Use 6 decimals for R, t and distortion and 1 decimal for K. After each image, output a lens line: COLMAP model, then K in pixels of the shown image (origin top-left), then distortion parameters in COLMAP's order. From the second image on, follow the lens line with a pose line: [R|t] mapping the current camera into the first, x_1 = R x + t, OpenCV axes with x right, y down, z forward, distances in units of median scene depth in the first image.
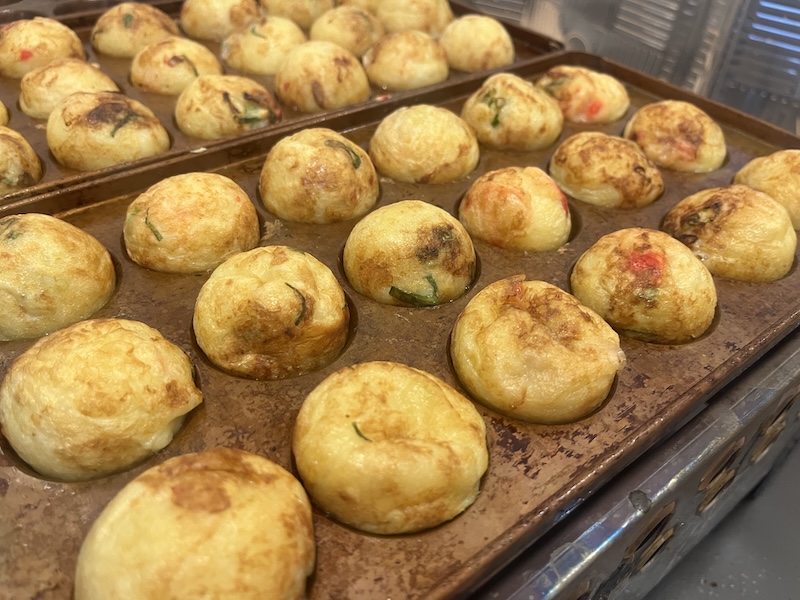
lens RADIAL K [[656.2, 0, 397.4], [0, 656.2, 301.9], [0, 0, 1]] dist [0.038579, -0.123826]
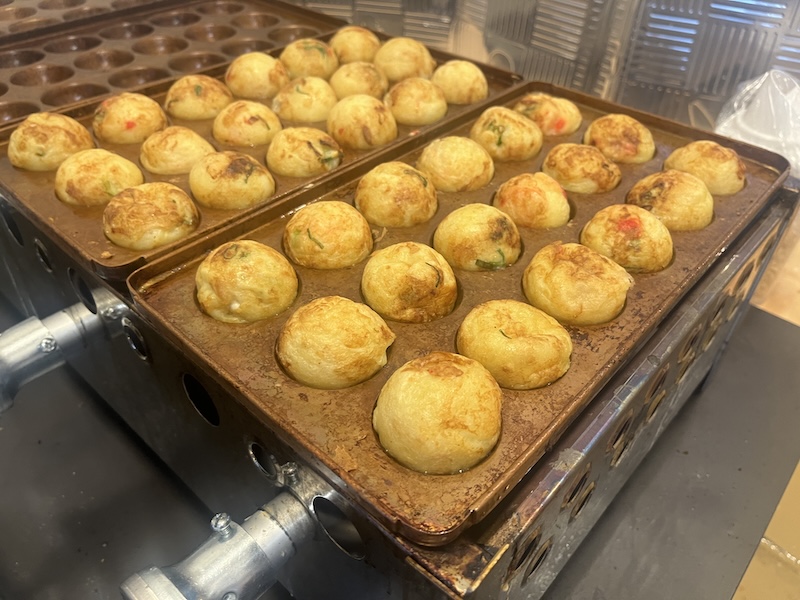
lens RADIAL K [[656.2, 0, 394.8], [0, 656.2, 299.5], [0, 0, 1]] dist [0.038579, -0.123826]
pose [[0.984852, -0.129900, 0.114858, -0.338102], [0.131086, 0.991367, -0.002801, 0.042927], [-0.113503, 0.017815, 0.993378, -0.453824]]
